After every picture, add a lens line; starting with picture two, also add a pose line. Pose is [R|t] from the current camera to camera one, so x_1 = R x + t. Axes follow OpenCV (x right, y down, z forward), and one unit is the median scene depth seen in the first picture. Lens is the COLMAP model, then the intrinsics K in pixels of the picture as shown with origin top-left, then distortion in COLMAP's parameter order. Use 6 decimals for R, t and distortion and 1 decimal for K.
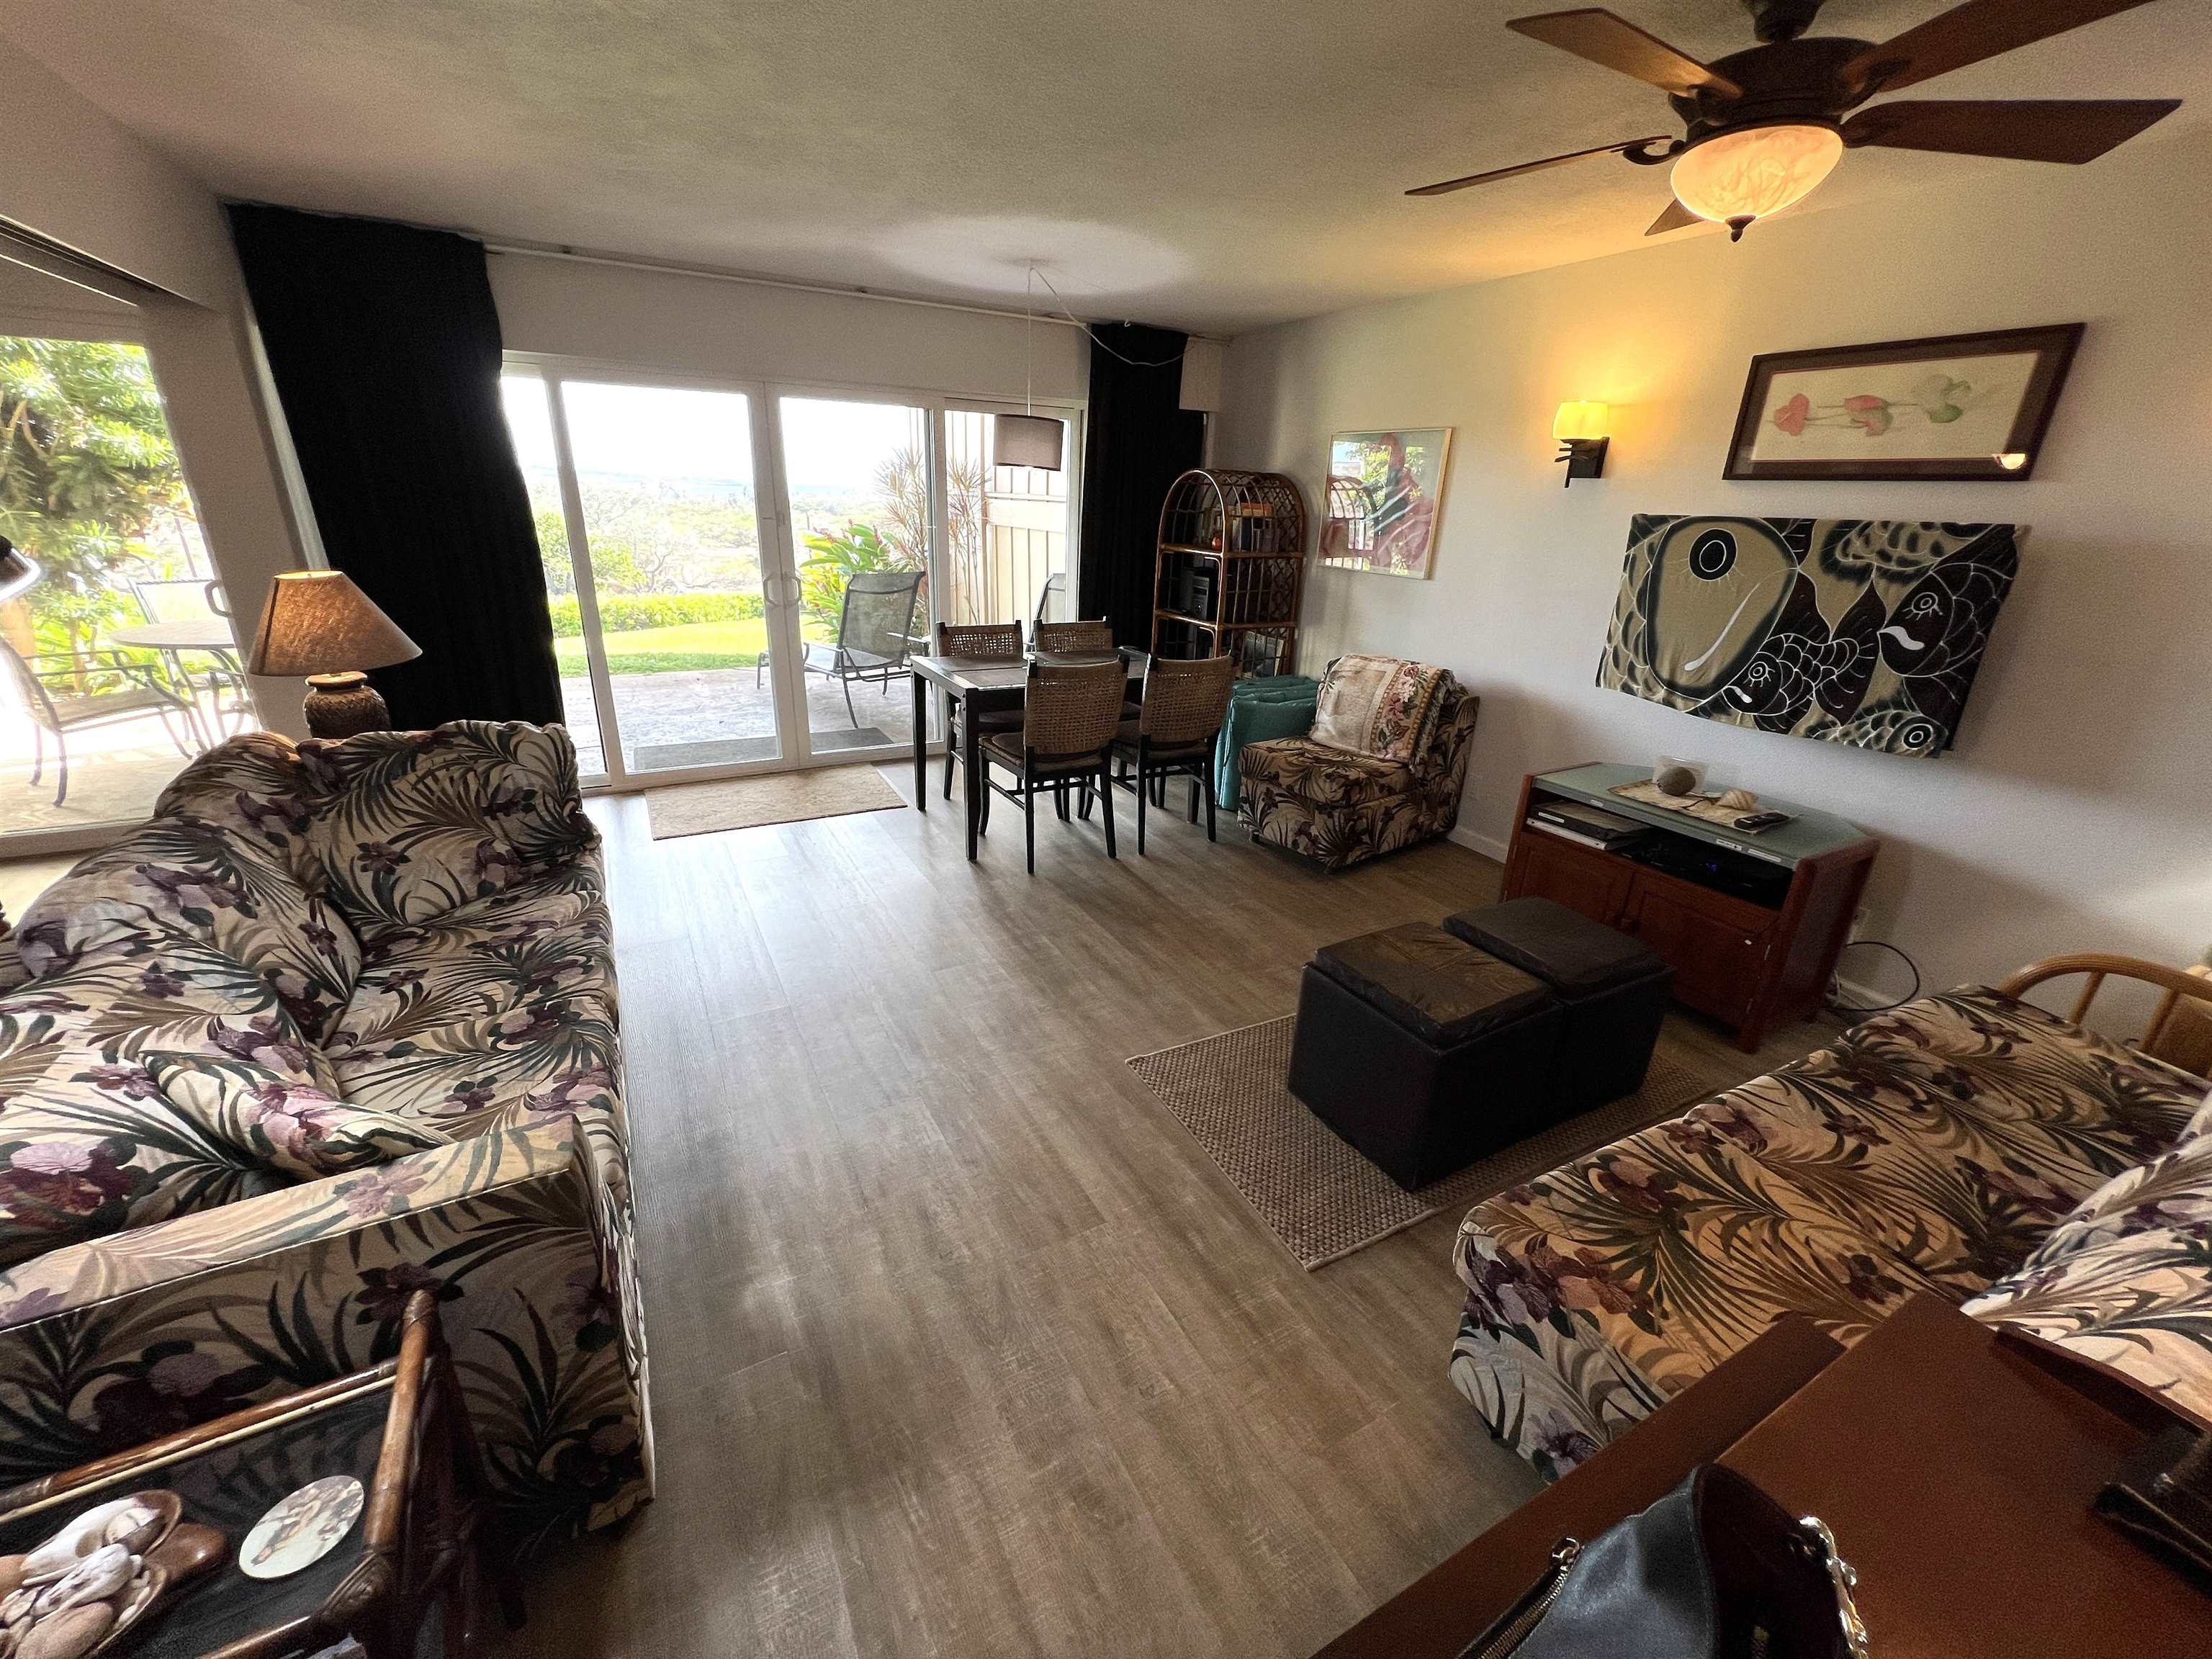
lens RADIAL K [[879.2, 0, 1106.0], [0, 879.2, 829.5], [0, 0, 1]] dist [0.001533, 0.000104]
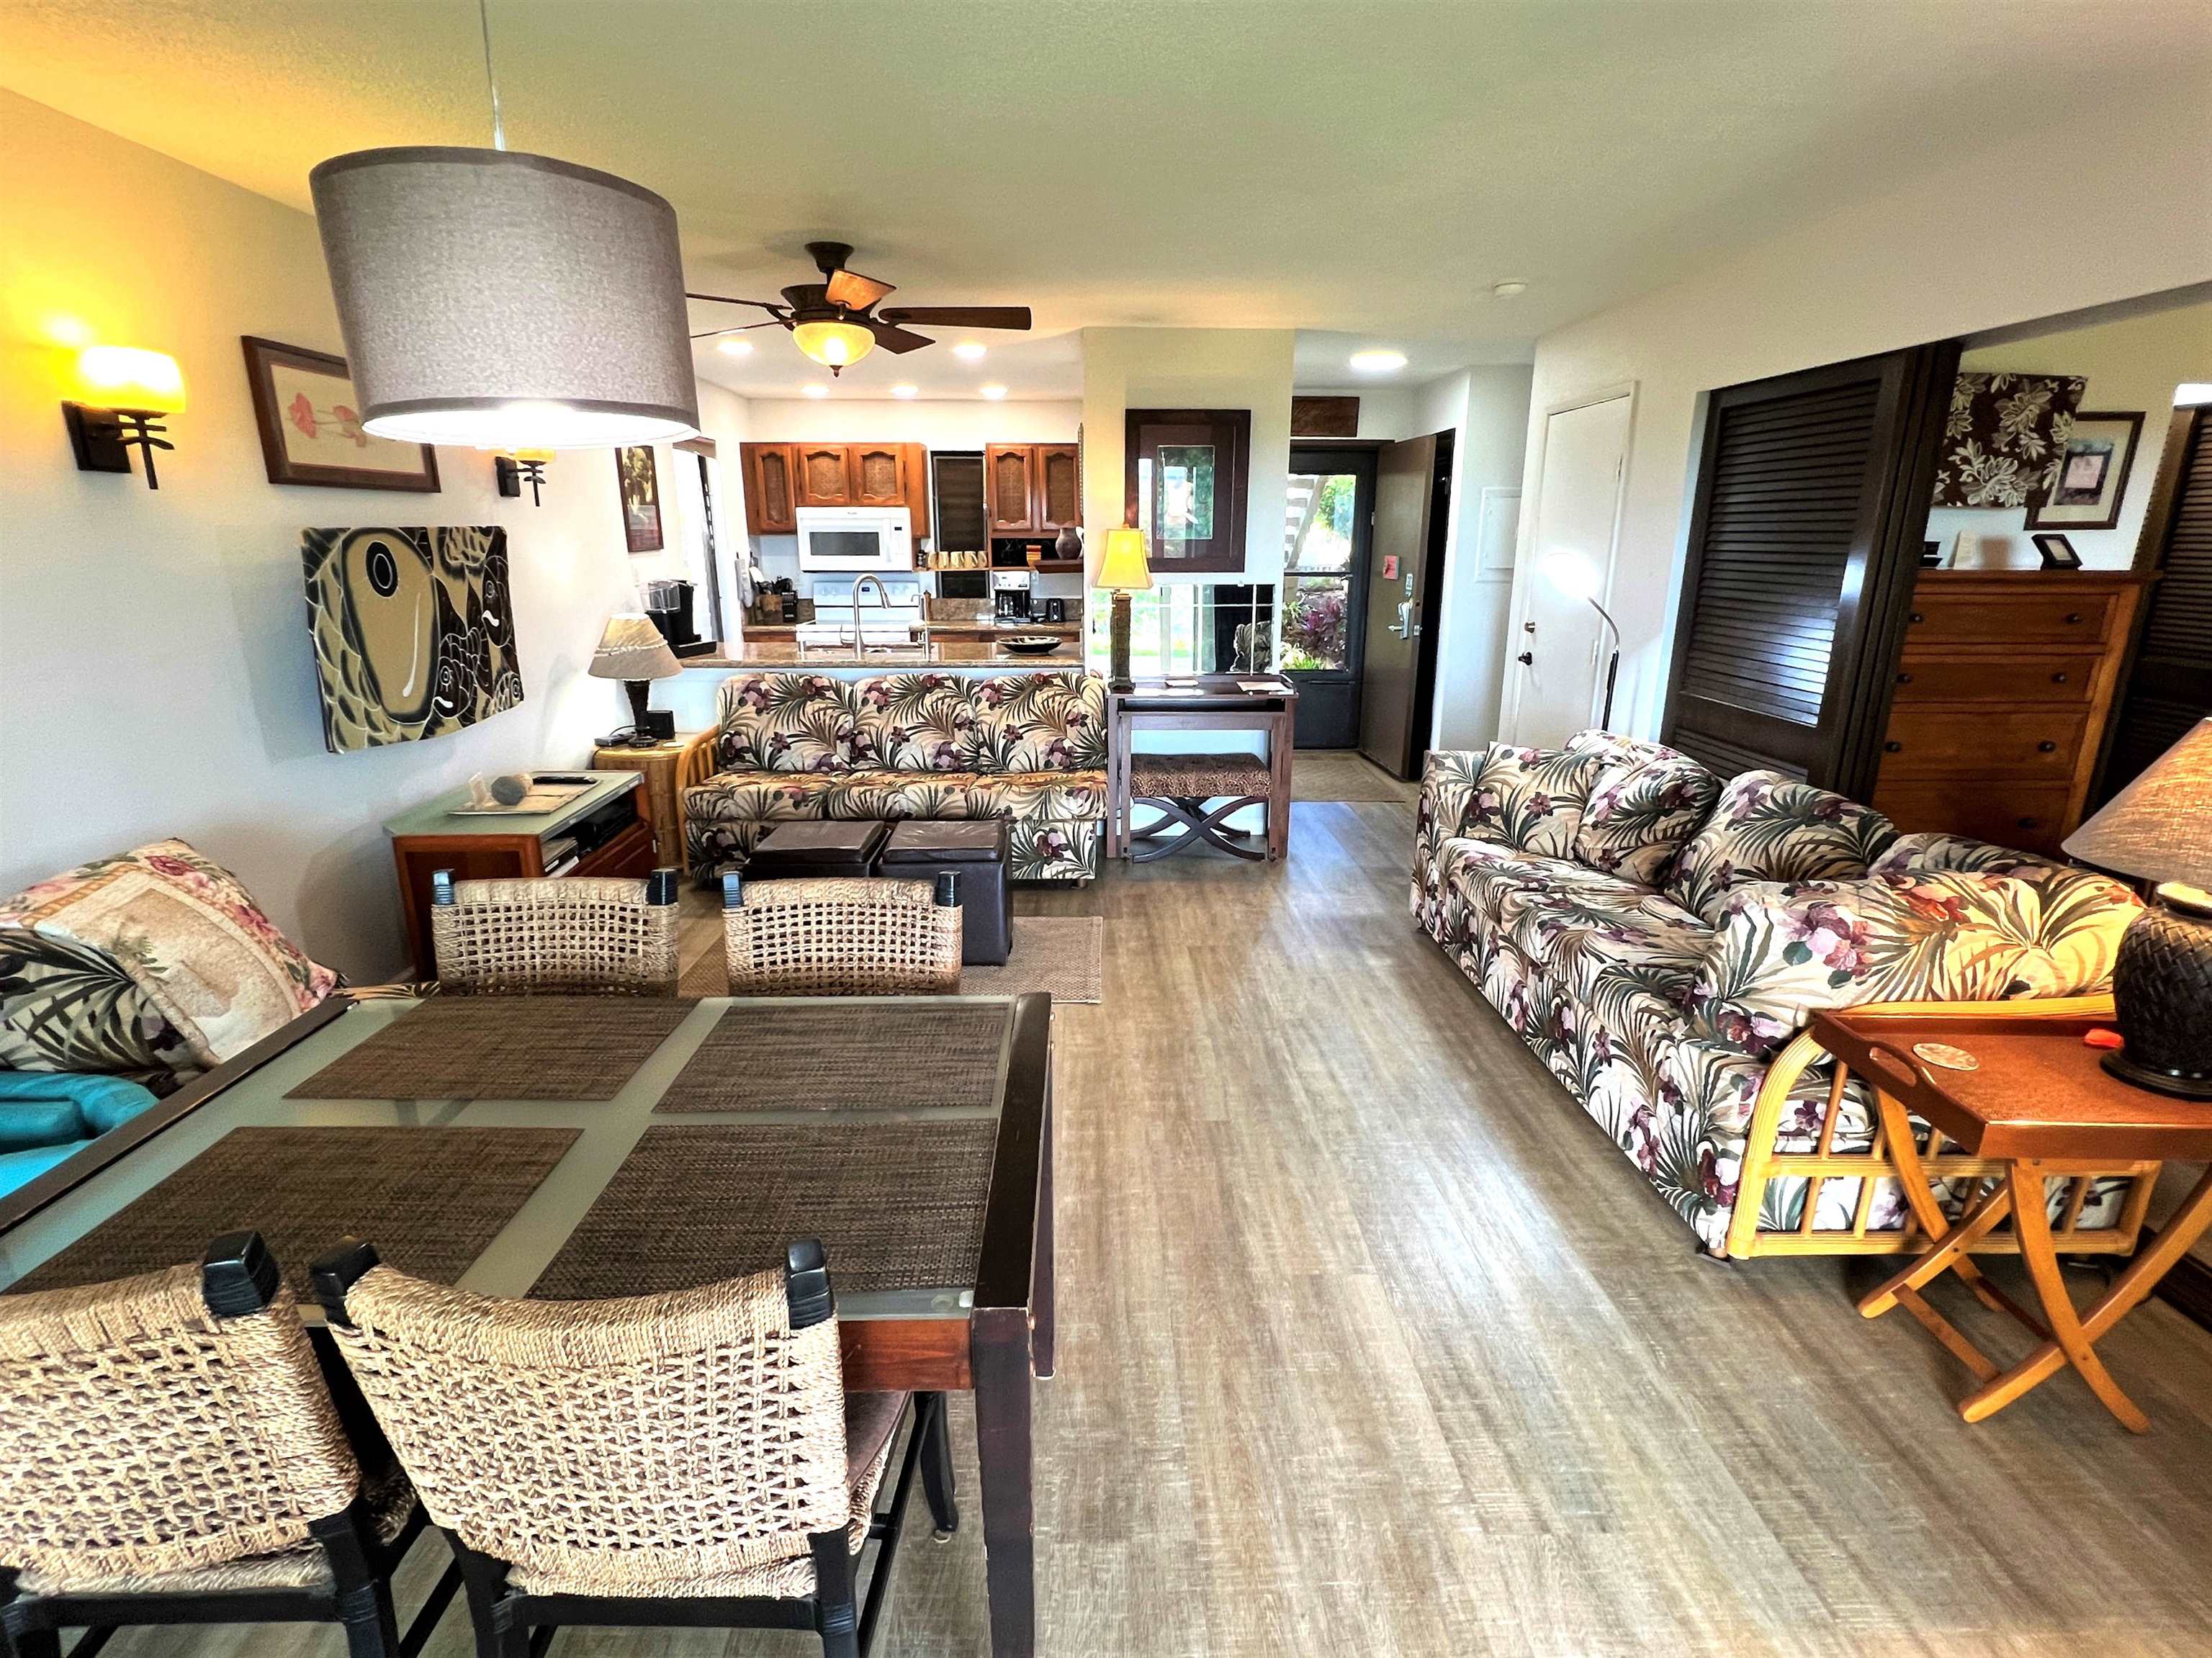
lens RADIAL K [[1042.3, 0, 1106.0], [0, 1042.3, 829.0], [0, 0, 1]] dist [-0.001265, -0.000157]
pose [[-0.884457, -0.165906, 0.436132, -0.501219], [0.132659, 0.806690, 0.575893, -0.658379], [-0.447368, 0.567209, -0.691473, 1.671858]]
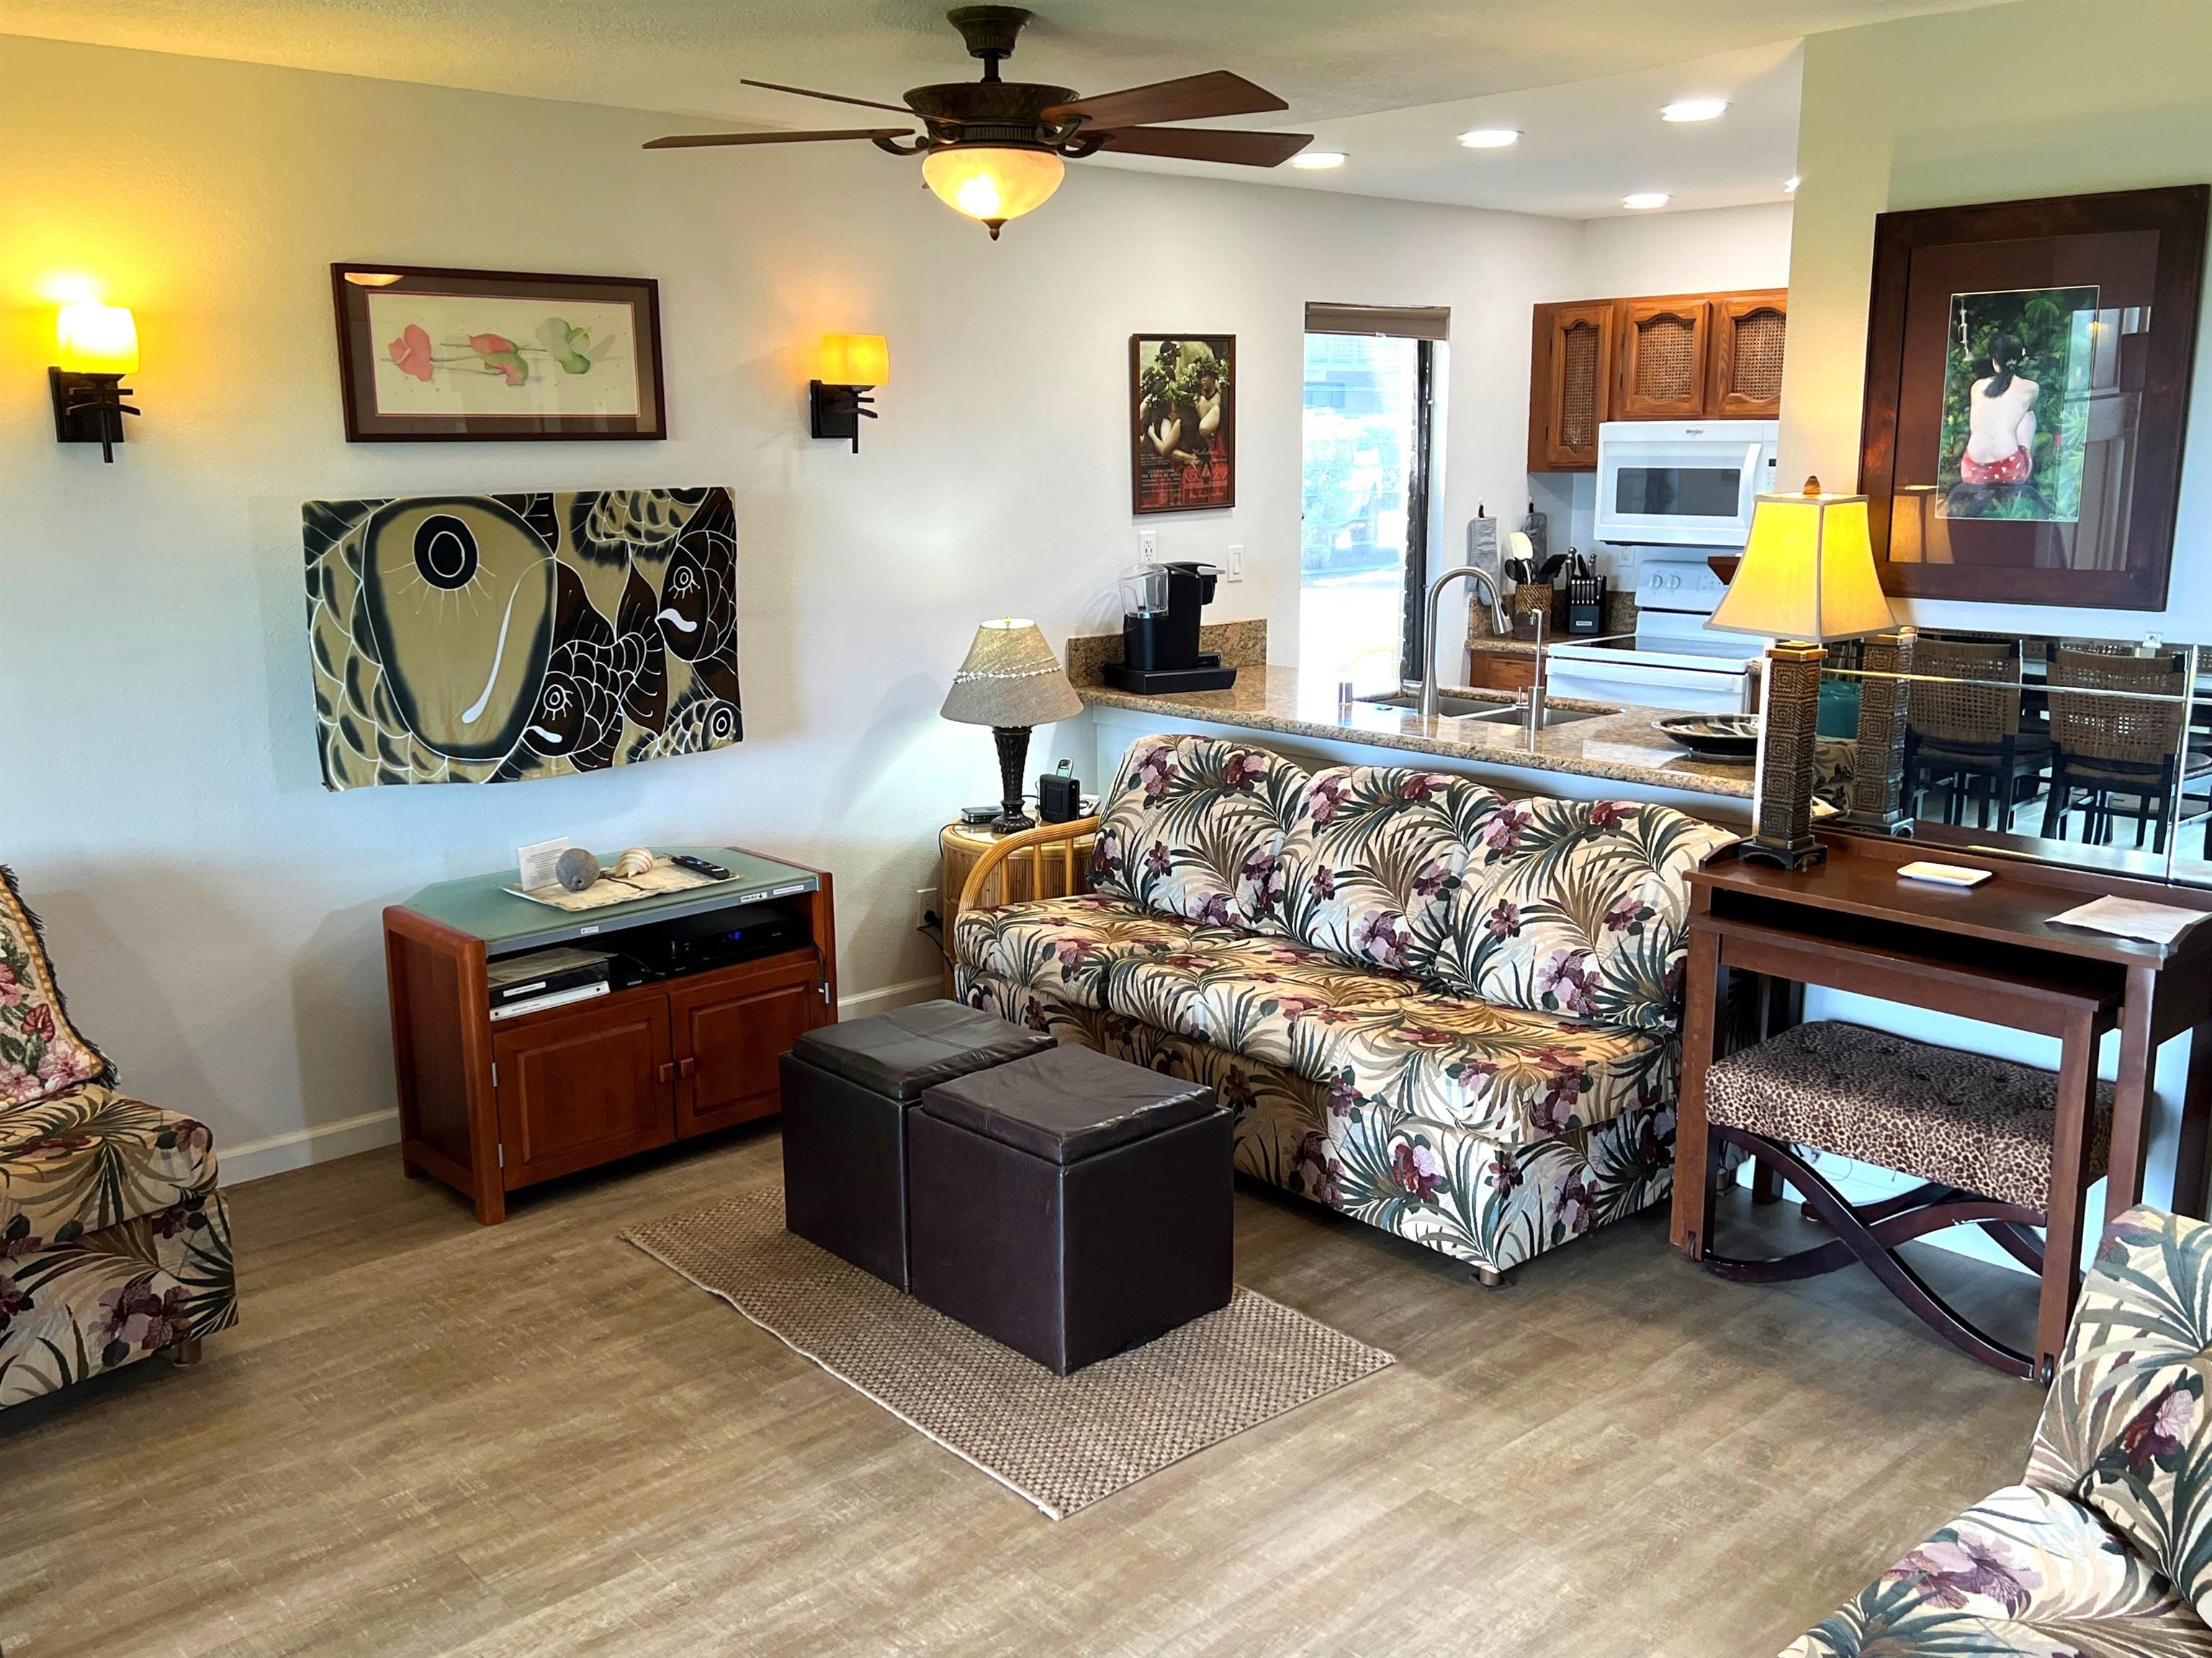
lens RADIAL K [[1896.3, 0, 1105.6], [0, 1896.3, 876.1], [0, 0, 1]] dist [0.136867, -0.316122]
pose [[-0.225530, -0.256744, 0.939797, -0.917783], [0.346350, 0.880502, 0.323662, -0.424798], [-0.910592, 0.398494, -0.109657, 0.864795]]
